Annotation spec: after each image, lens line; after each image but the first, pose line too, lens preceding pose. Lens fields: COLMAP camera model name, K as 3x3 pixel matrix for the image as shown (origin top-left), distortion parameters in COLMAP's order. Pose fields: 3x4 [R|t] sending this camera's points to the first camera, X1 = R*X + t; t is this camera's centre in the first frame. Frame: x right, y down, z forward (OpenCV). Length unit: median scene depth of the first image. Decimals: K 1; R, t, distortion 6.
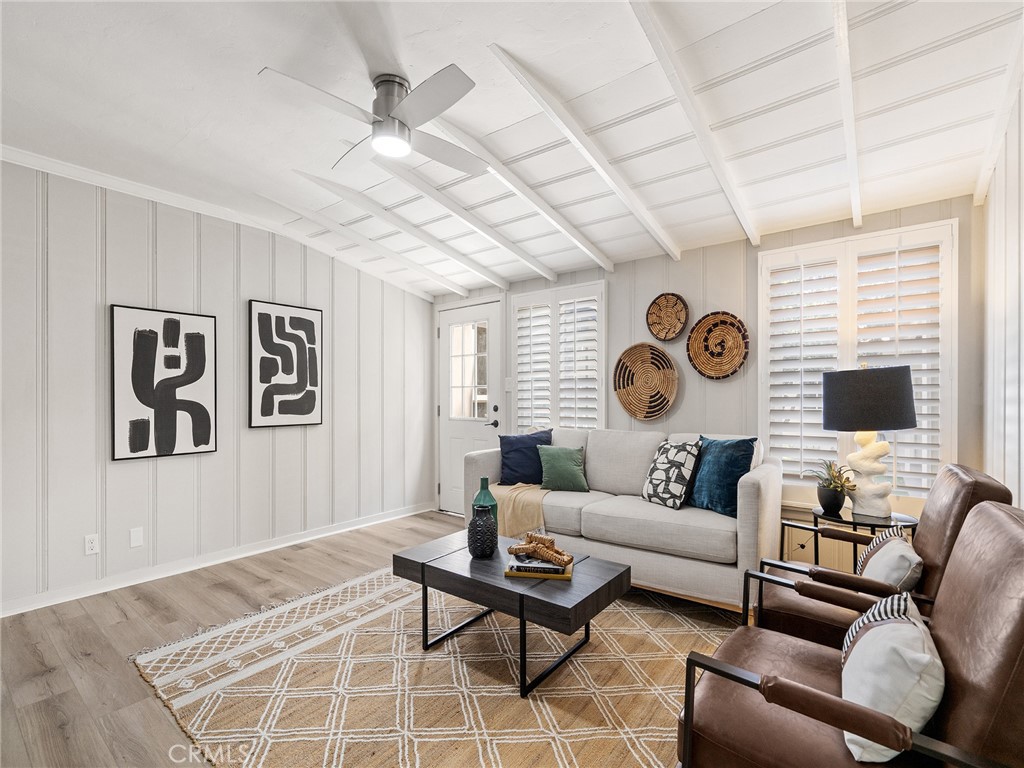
lens RADIAL K [[466.2, 0, 506.2], [0, 466.2, 402.1], [0, 0, 1]] dist [-0.011428, 0.002645]
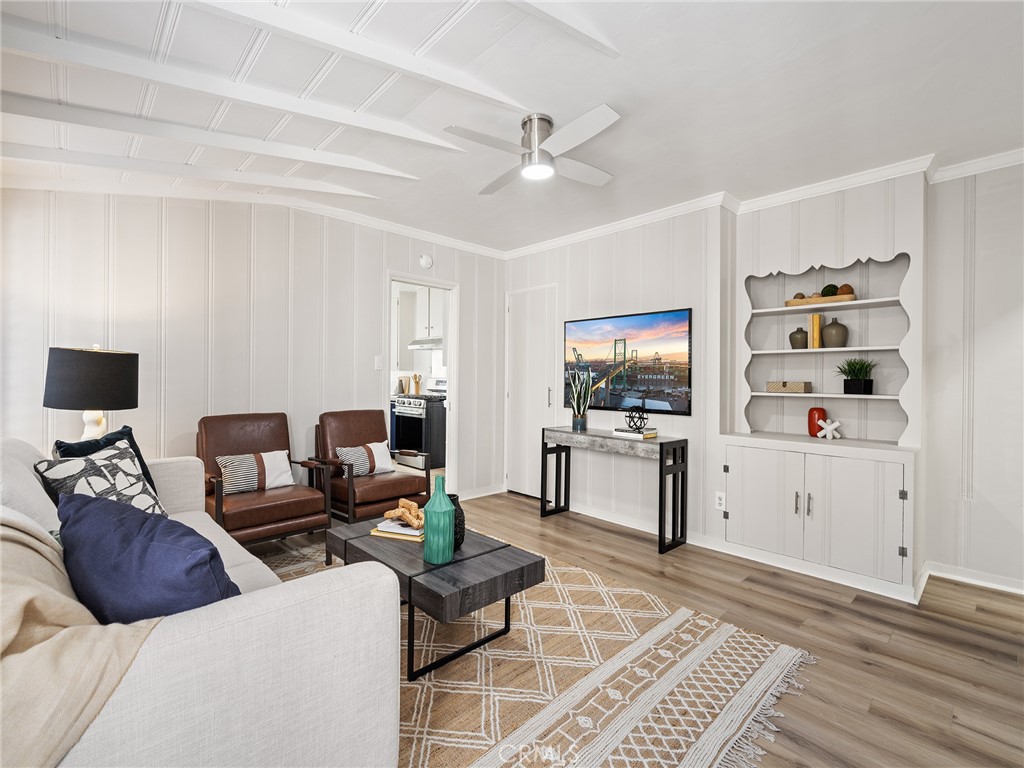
lens RADIAL K [[466.2, 0, 502.9], [0, 466.2, 377.3], [0, 0, 1]] dist [-0.011428, 0.002645]
pose [[-0.988006, -0.008683, 0.154170, -0.245691], [-0.008798, 0.999961, -0.000066, -0.014591], [-0.154164, -0.001422, -0.988044, 1.553132]]
